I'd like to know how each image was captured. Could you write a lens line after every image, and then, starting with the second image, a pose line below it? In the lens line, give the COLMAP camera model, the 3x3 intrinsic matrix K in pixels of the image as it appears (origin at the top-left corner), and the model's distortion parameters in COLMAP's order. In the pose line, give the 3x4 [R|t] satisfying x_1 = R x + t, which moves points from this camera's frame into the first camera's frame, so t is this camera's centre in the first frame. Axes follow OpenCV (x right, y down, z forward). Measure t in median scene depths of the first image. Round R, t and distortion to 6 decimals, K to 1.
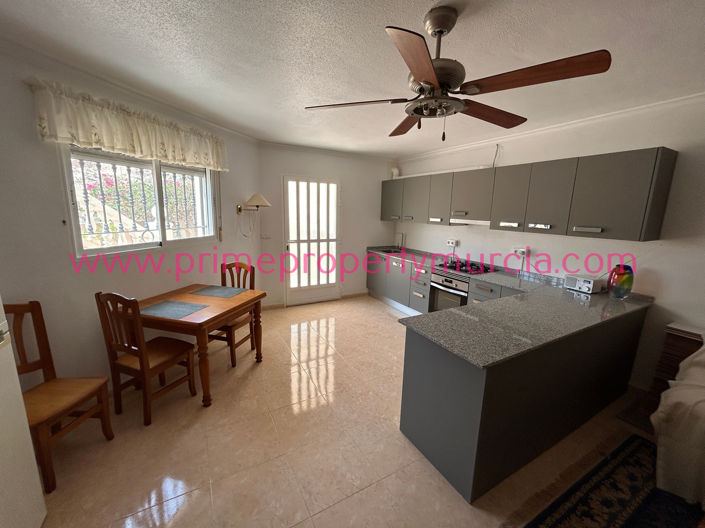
lens RADIAL K [[285.9, 0, 352.5], [0, 285.9, 264.0], [0, 0, 1]] dist [-0.003290, 0.000428]
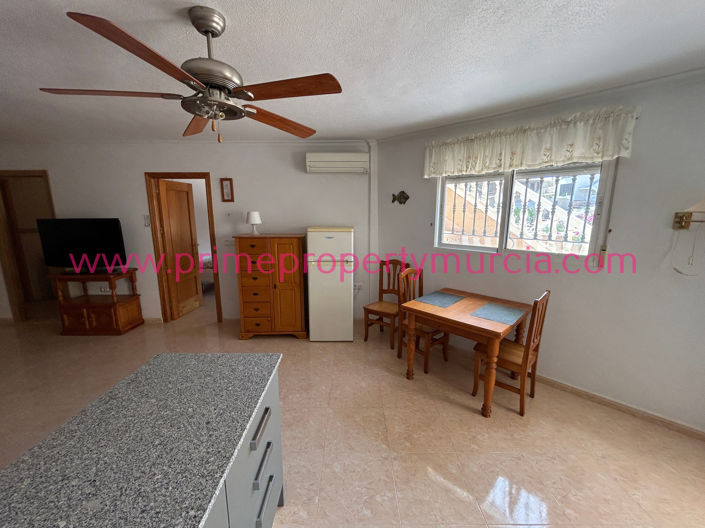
lens RADIAL K [[285.9, 0, 352.5], [0, 285.9, 264.0], [0, 0, 1]] dist [-0.003290, 0.000428]
pose [[-0.479849, 0.138377, -0.866370, 0.539624], [-0.180819, 0.950686, 0.251992, -0.205870], [0.858516, 0.277575, -0.431165, 1.087611]]
